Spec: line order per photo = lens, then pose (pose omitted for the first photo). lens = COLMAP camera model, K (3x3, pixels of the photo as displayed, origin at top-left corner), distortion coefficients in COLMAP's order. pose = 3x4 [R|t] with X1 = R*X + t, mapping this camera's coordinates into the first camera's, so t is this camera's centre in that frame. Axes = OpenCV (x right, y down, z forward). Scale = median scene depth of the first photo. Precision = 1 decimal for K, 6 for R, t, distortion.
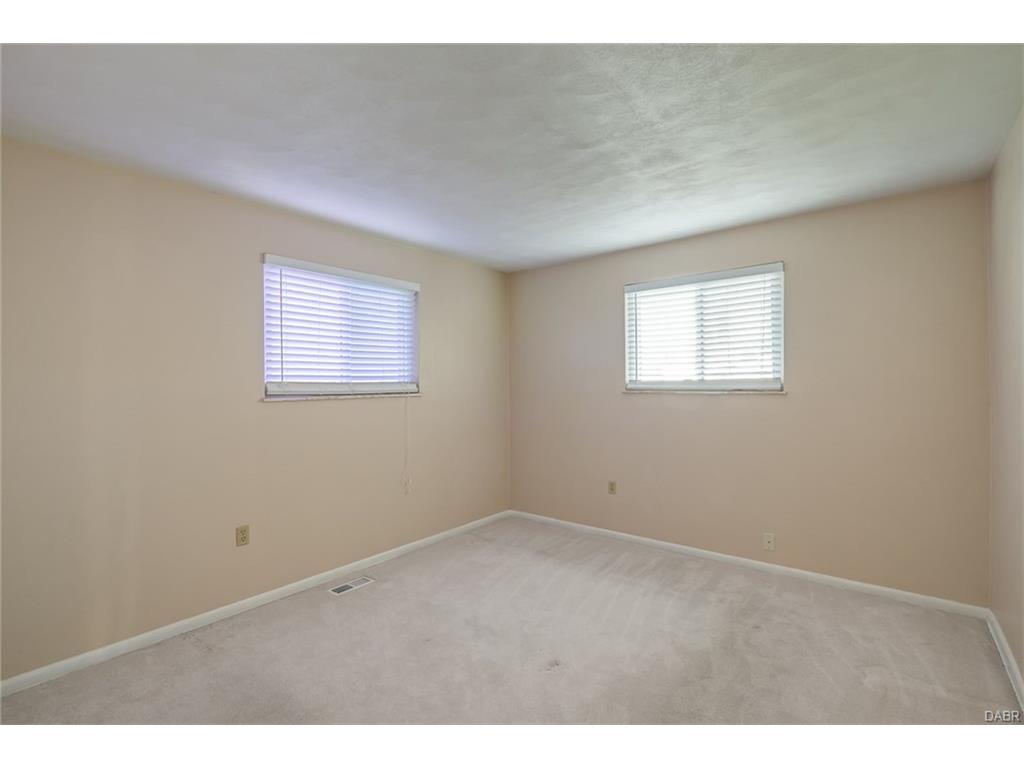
lens RADIAL K [[458.1, 0, 512.0], [0, 458.1, 384.0], [0, 0, 1]] dist [0.002774, 0.000455]
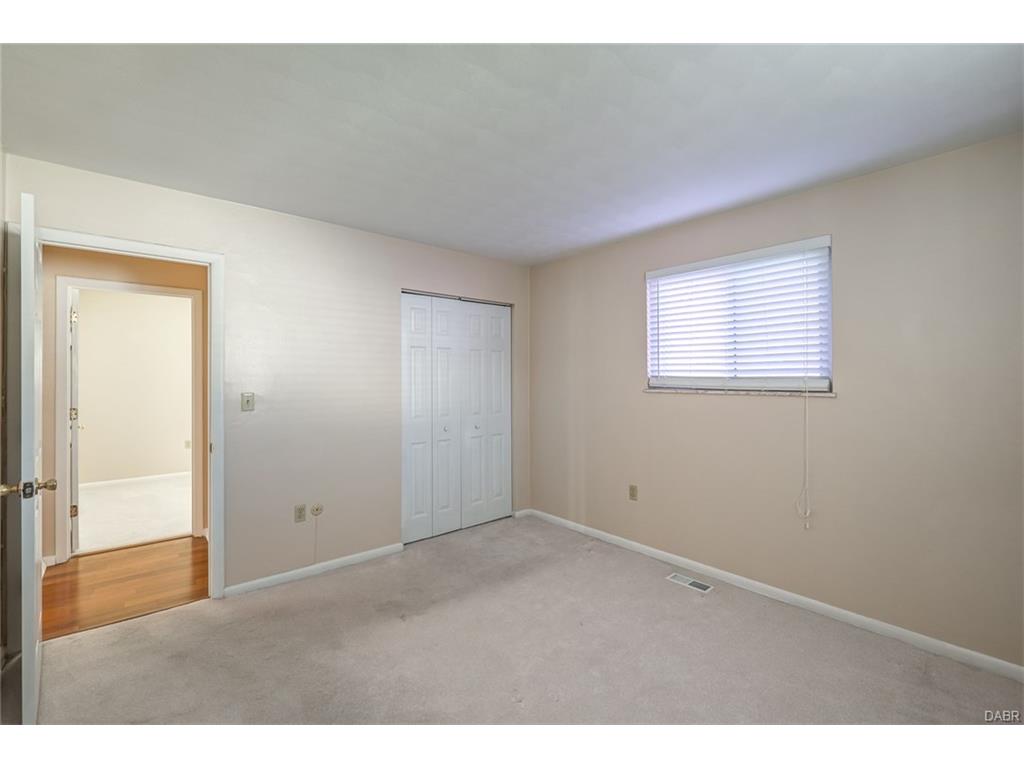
lens RADIAL K [[458.1, 0, 512.0], [0, 458.1, 384.0], [0, 0, 1]] dist [0.002774, 0.000455]
pose [[-0.171039, 0.015824, -0.985137, 0.739449], [-0.008933, 0.999805, 0.017611, -0.001844], [0.985224, 0.011812, -0.170864, 0.851405]]
